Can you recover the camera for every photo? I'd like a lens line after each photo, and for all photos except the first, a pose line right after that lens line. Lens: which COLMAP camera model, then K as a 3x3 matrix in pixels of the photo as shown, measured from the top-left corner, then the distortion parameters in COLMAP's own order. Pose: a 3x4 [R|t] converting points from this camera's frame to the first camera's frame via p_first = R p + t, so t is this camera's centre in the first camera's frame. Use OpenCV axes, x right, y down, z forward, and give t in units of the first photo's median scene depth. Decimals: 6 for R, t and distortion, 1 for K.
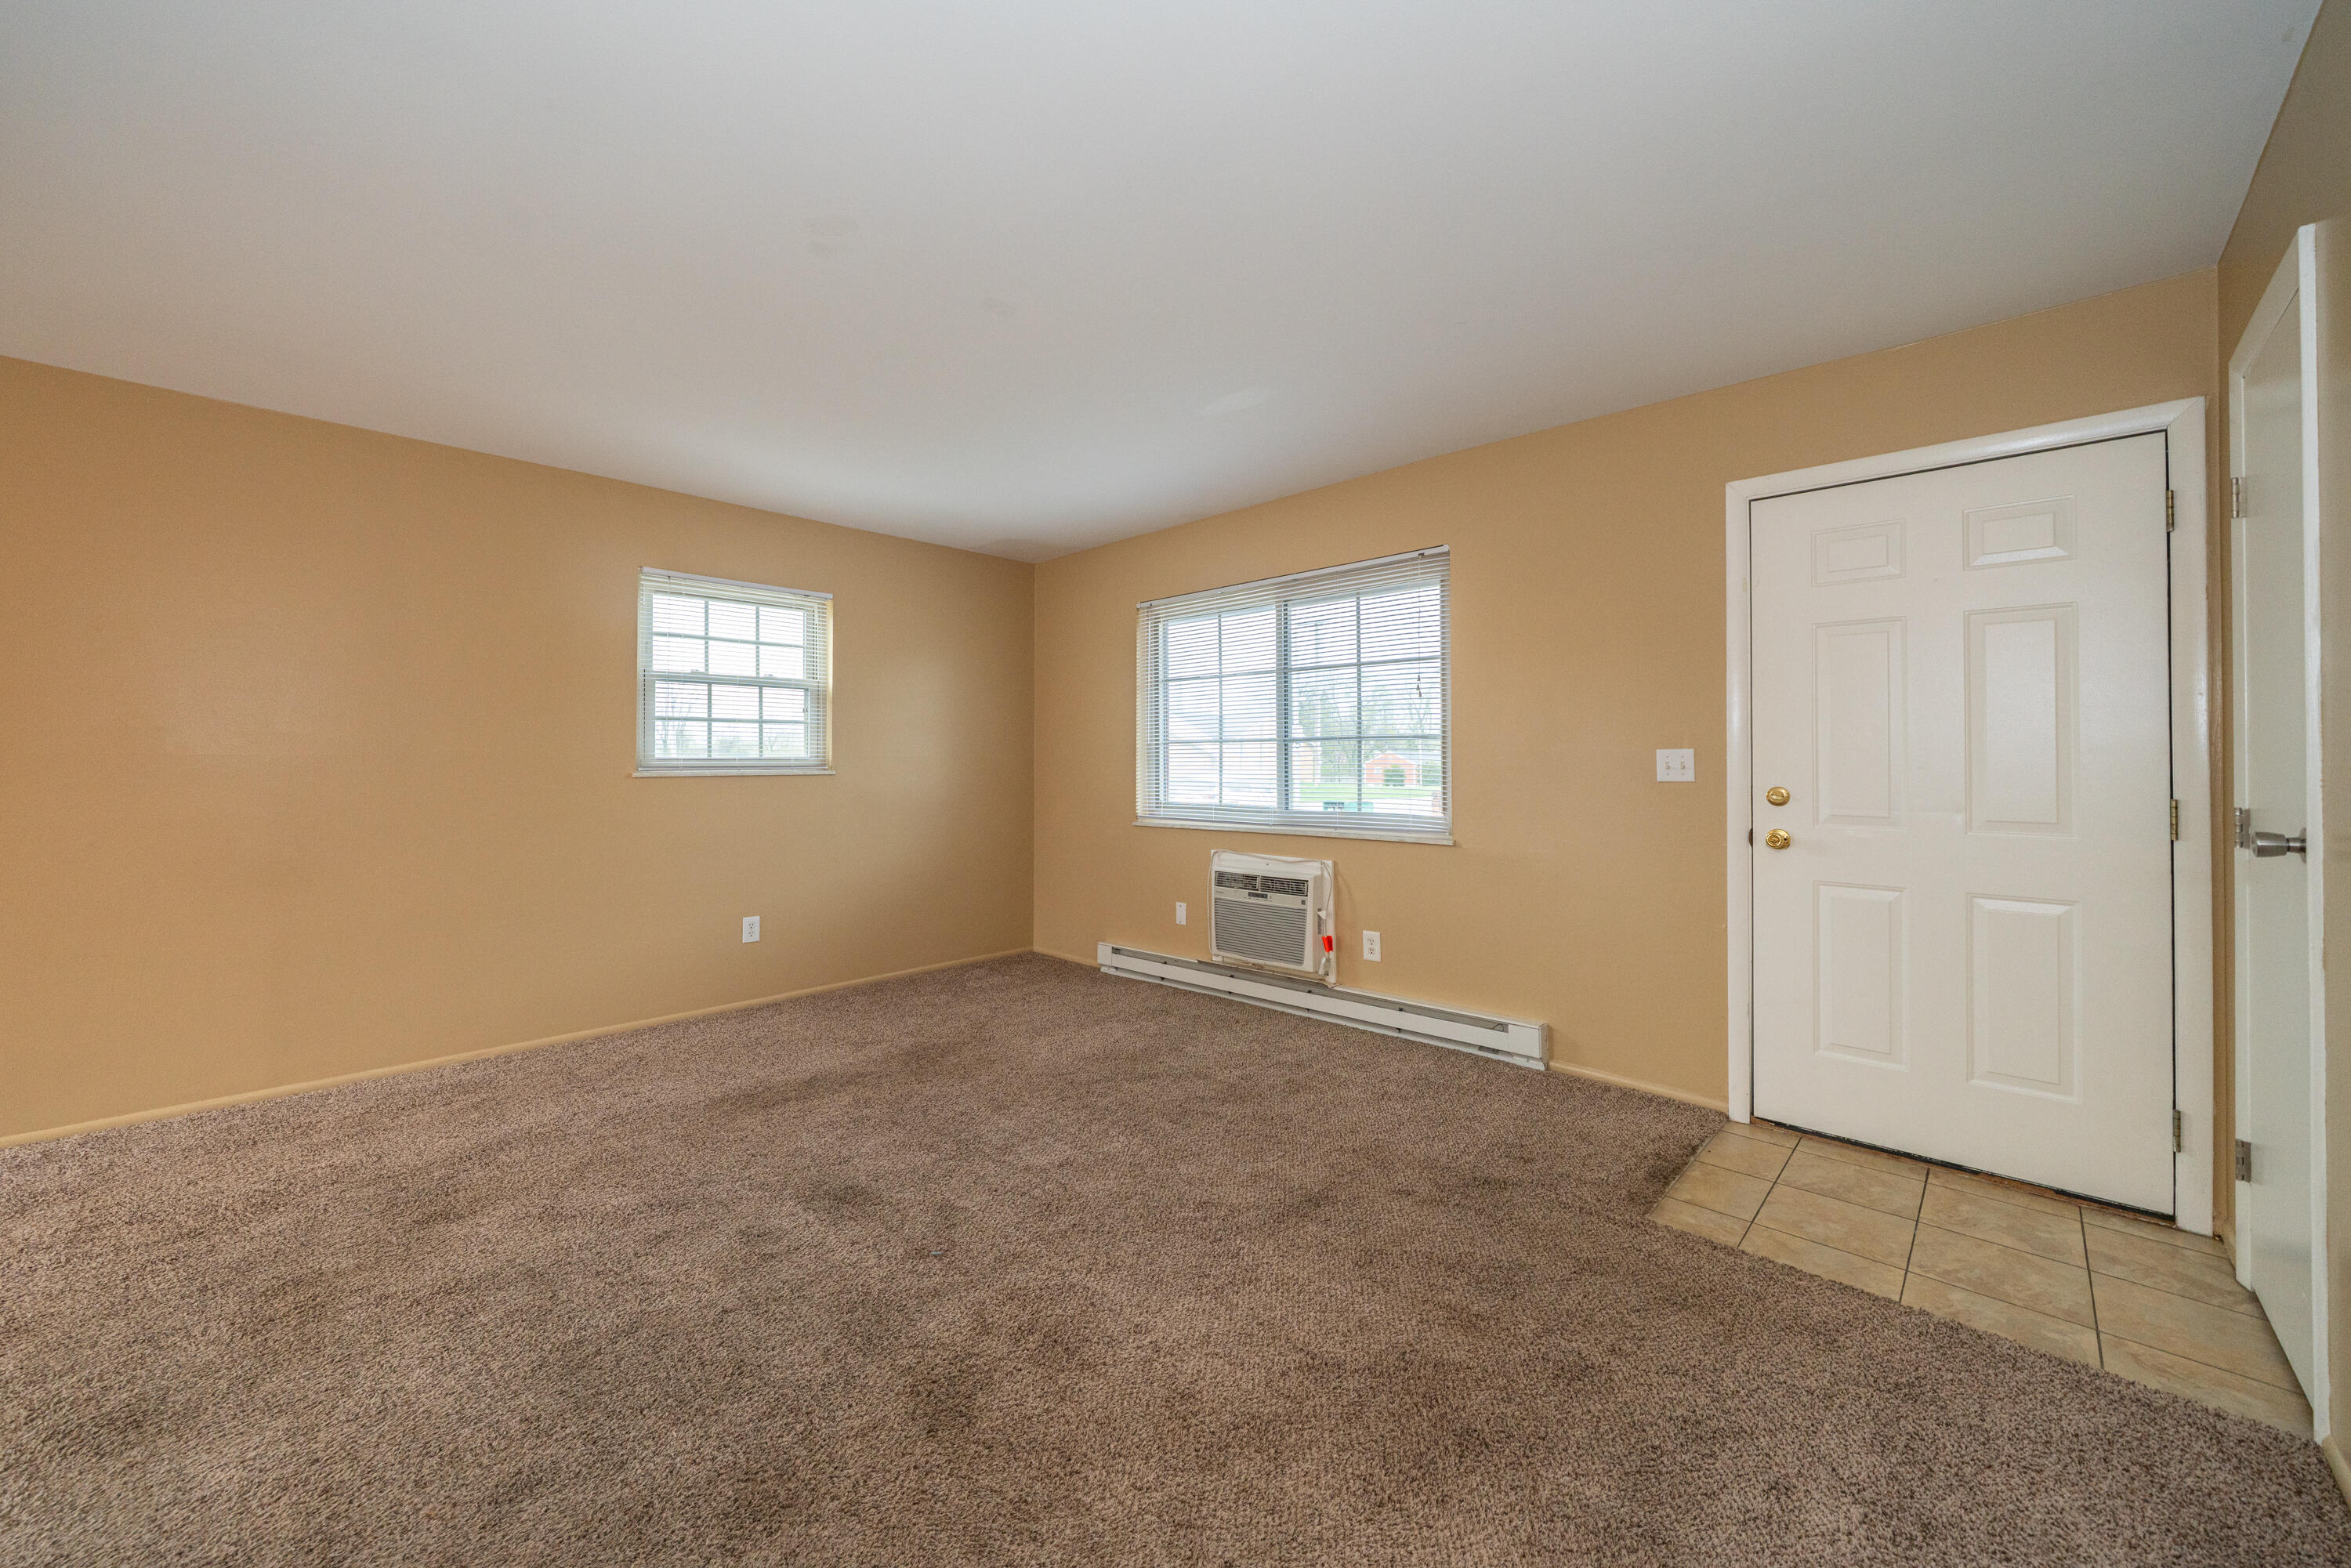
lens RADIAL K [[897.3, 0, 1182.8], [0, 897.3, 758.5], [0, 0, 1]] dist [-0.002689, -0.000111]
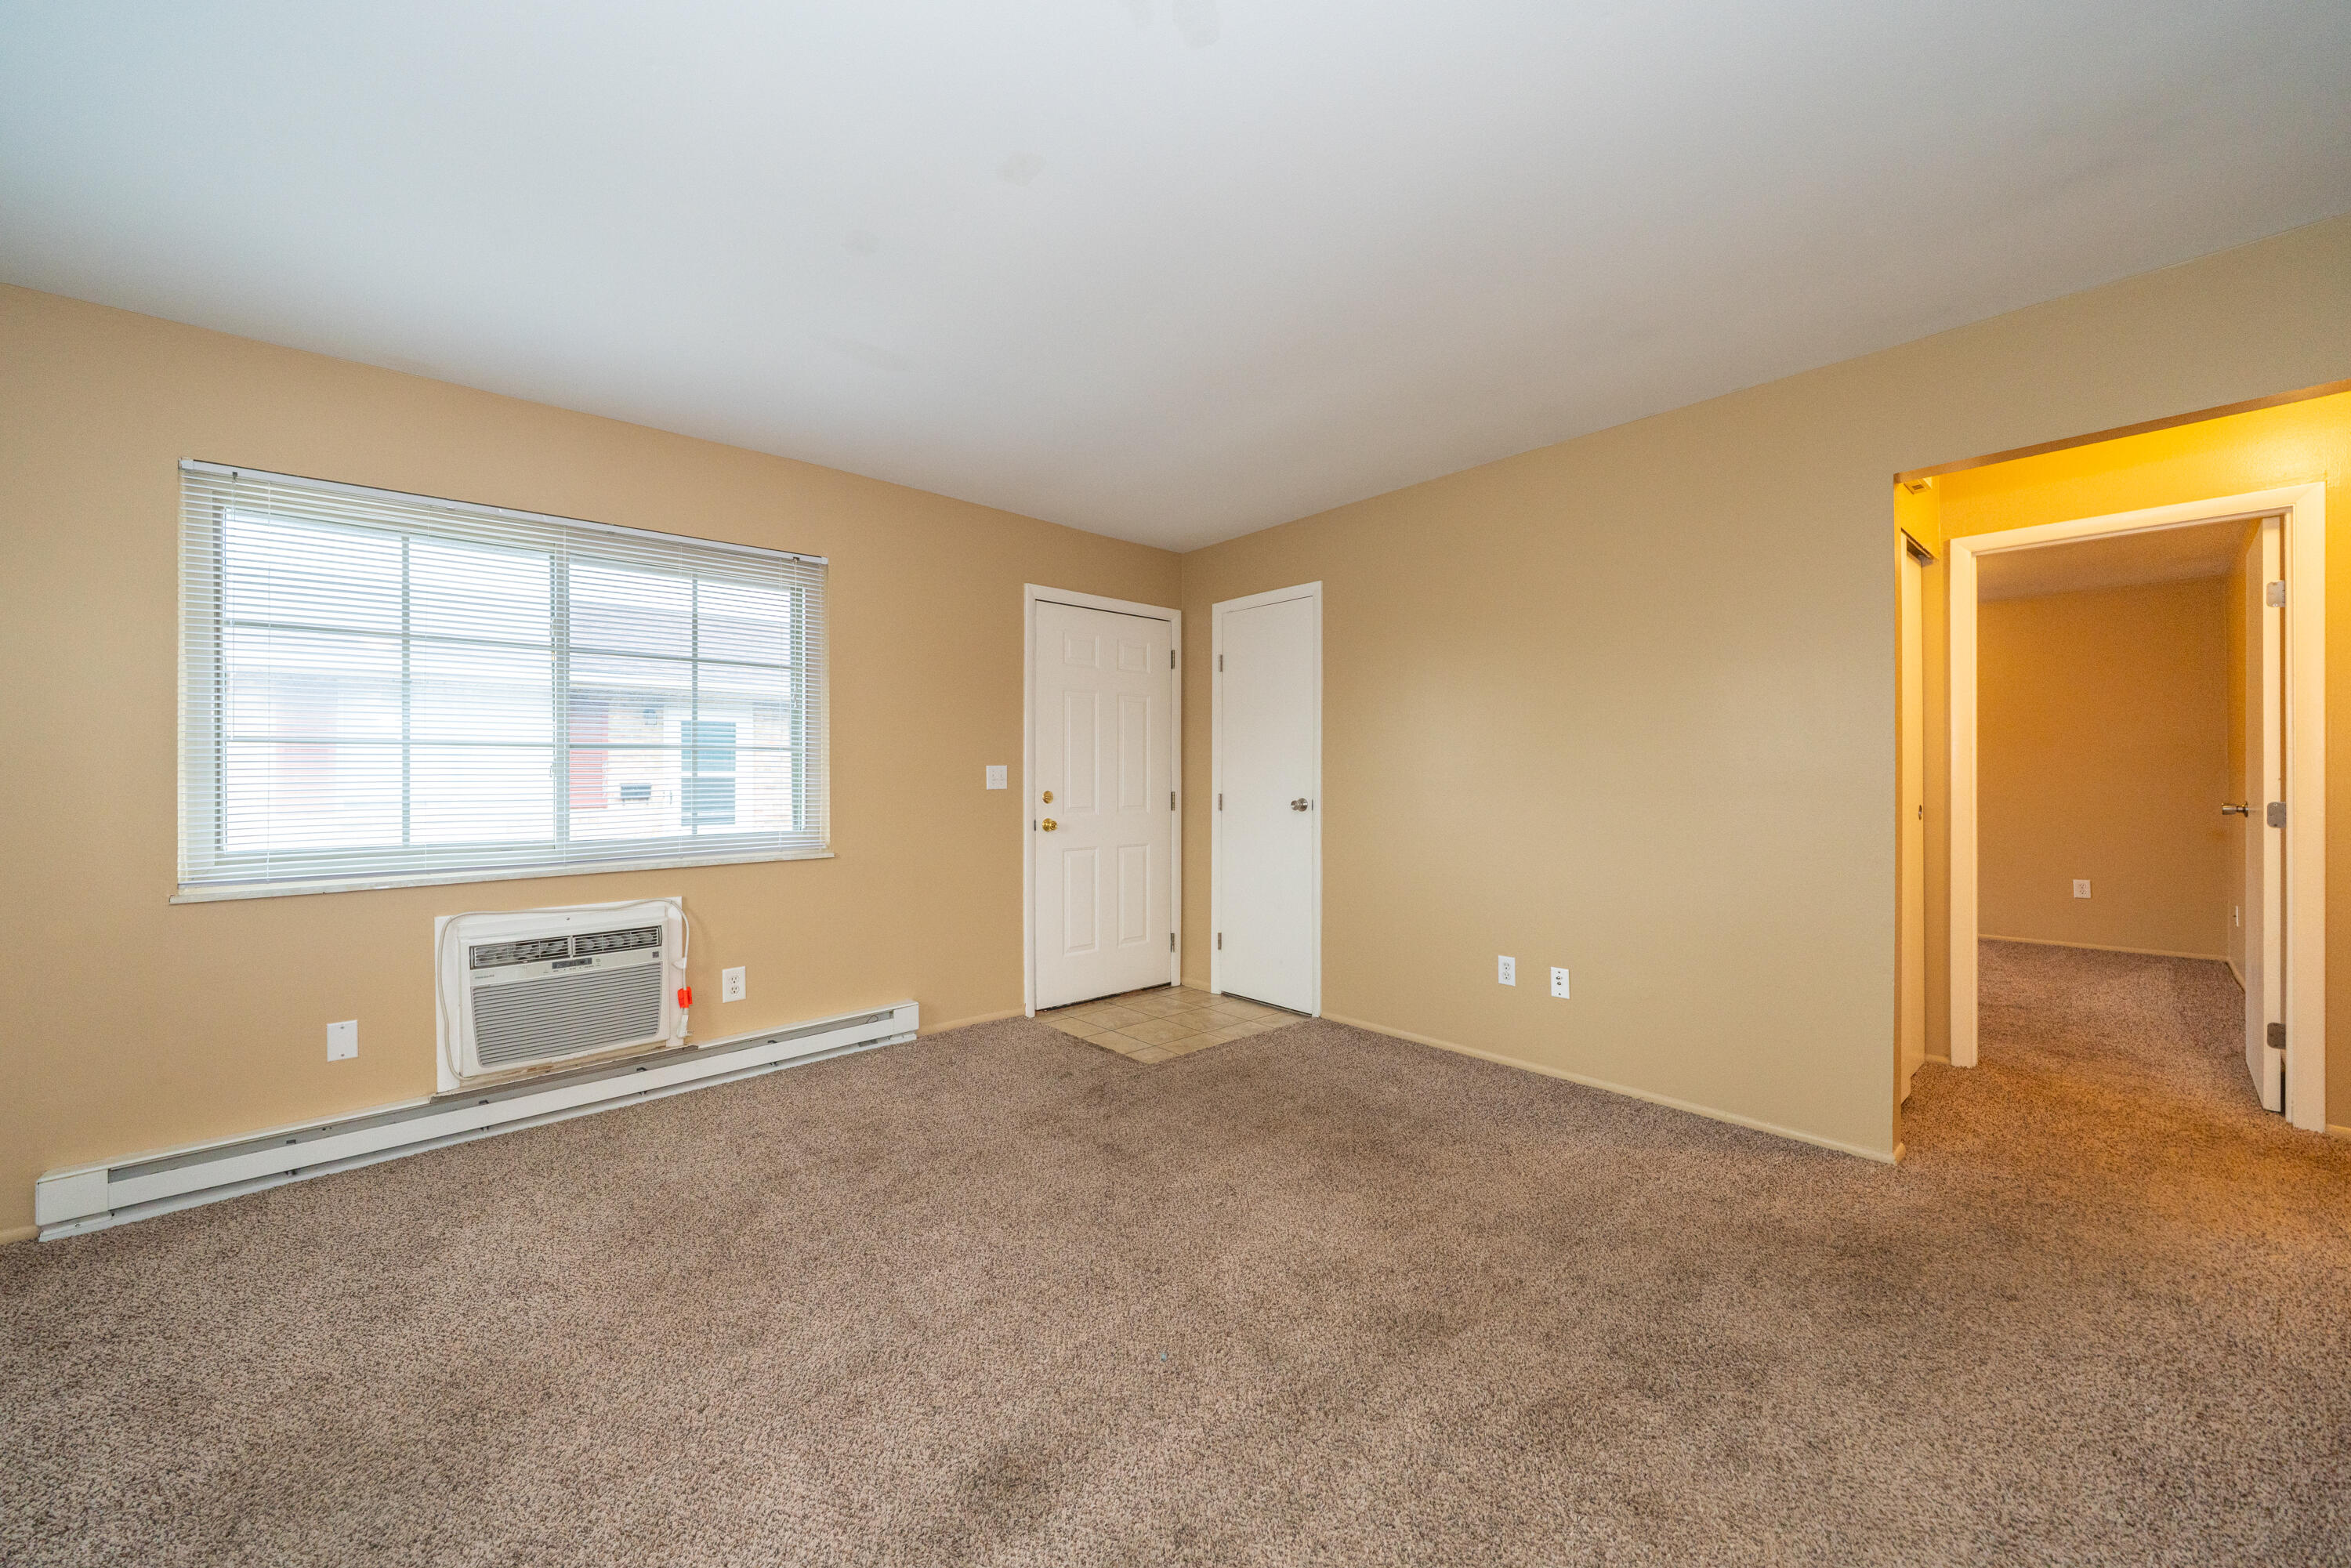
lens RADIAL K [[824.7, 0, 1159.0], [0, 824.7, 783.7], [0, 0, 1]] dist [-0.002890, -0.000040]
pose [[0.105987, -0.009026, 0.994327, -0.597801], [0.002191, 0.999958, 0.008844, 0.006493], [-0.994365, 0.001241, 0.106003, 0.545801]]
